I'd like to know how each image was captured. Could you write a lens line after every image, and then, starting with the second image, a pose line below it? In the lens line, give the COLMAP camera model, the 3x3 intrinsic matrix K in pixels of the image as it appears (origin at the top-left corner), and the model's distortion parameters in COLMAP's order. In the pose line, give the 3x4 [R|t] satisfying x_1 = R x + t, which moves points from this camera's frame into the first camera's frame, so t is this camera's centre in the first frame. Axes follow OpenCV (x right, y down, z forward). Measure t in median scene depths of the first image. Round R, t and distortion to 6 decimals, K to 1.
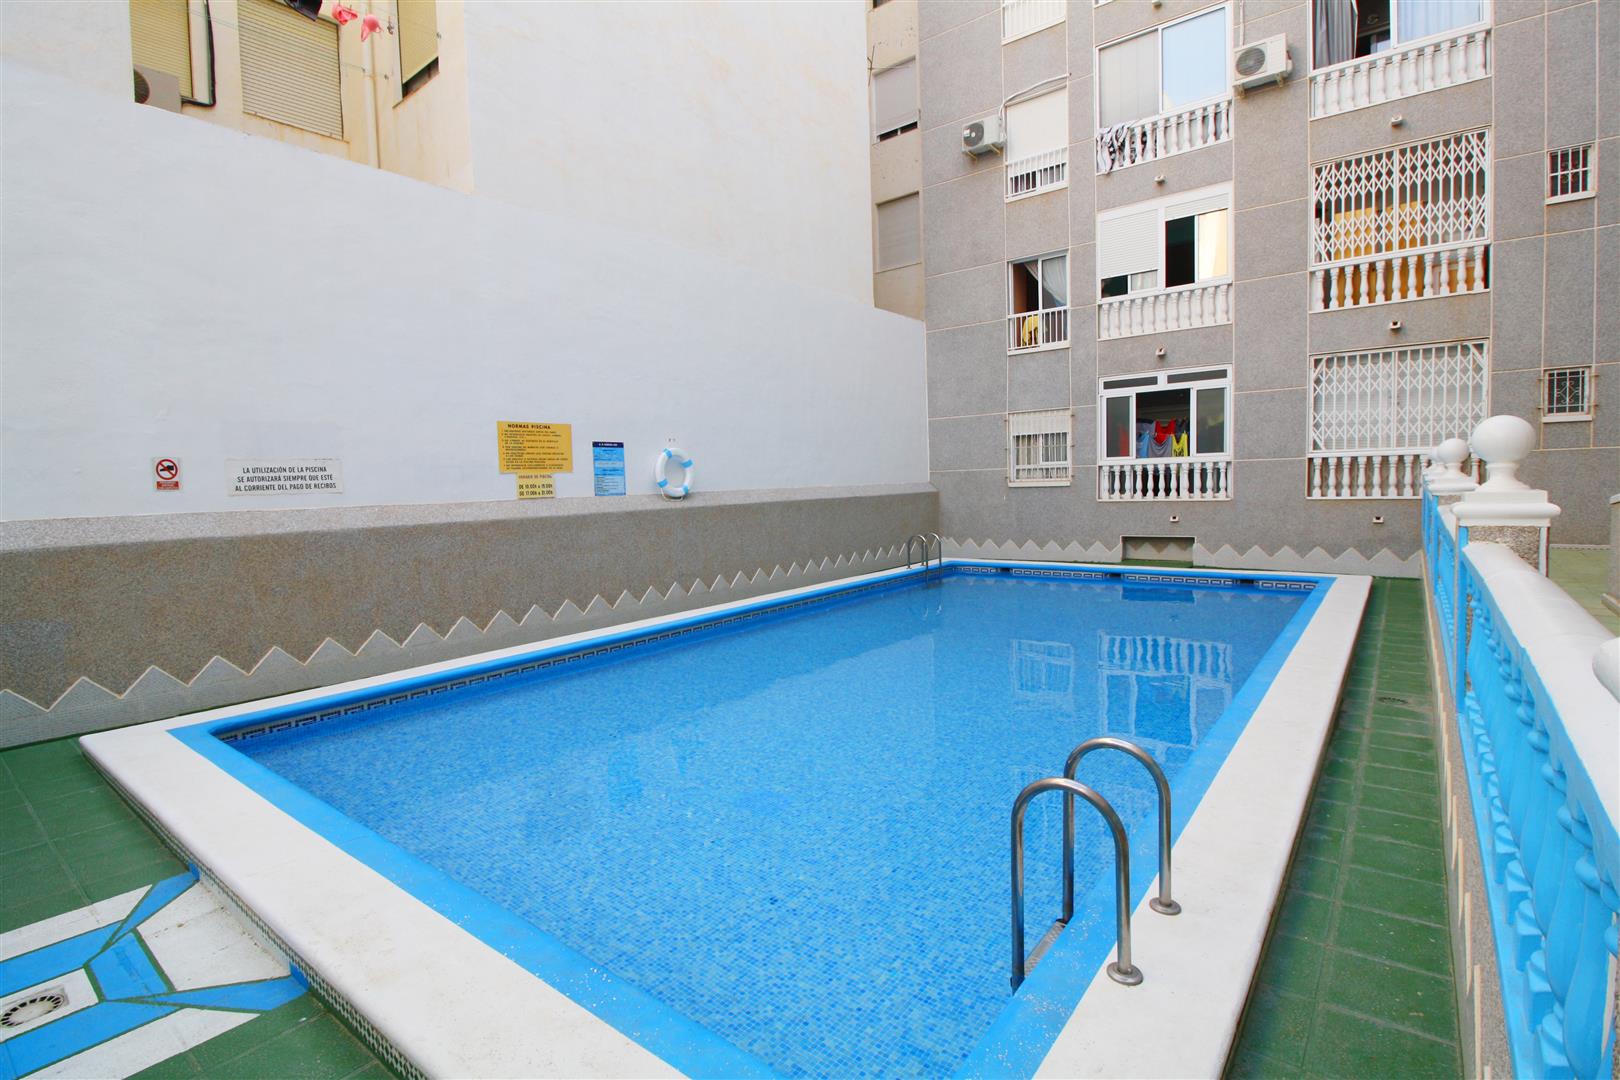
lens RADIAL K [[769.8, 0, 806.2], [0, 769.8, 532.5], [0, 0, 1]] dist [-0.005358, -0.005901]
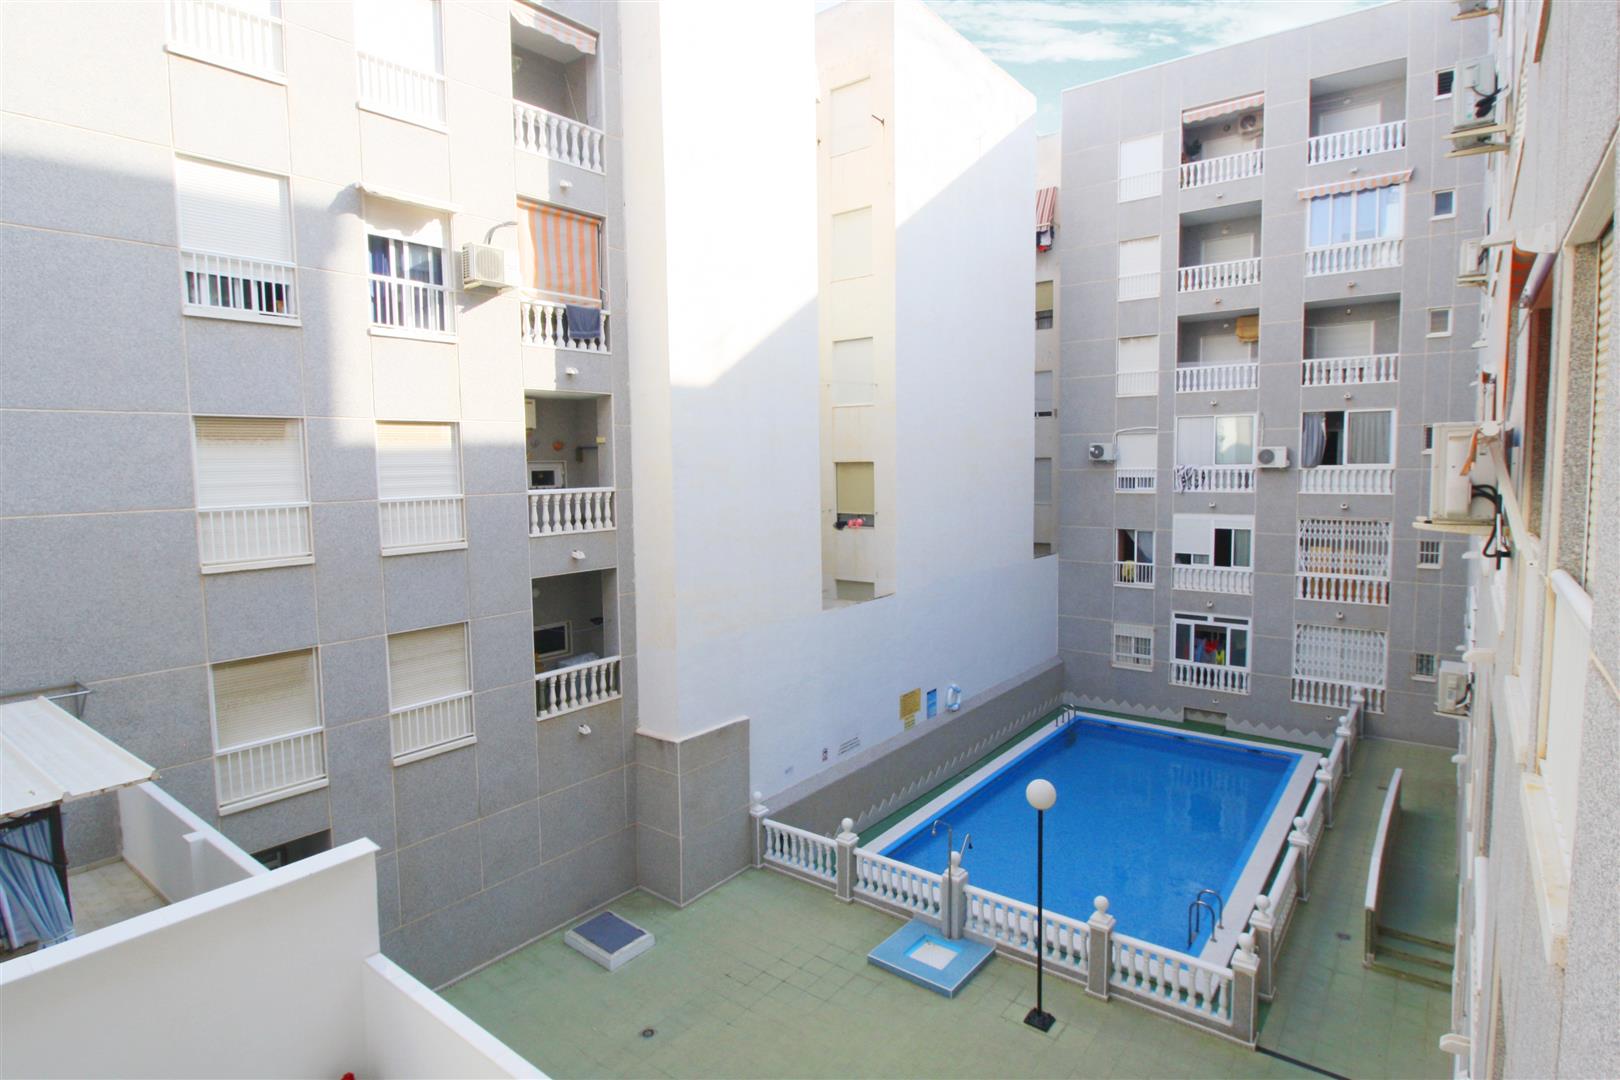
lens RADIAL K [[838.2, 0, 808.3], [0, 838.2, 538.1], [0, 0, 1]] dist [0.000657, 0.000750]
pose [[0.999902, 0.011814, 0.007497, -0.477584], [-0.011988, 0.999651, 0.023554, -0.444851], [-0.007216, -0.023642, 0.999694, -0.910343]]
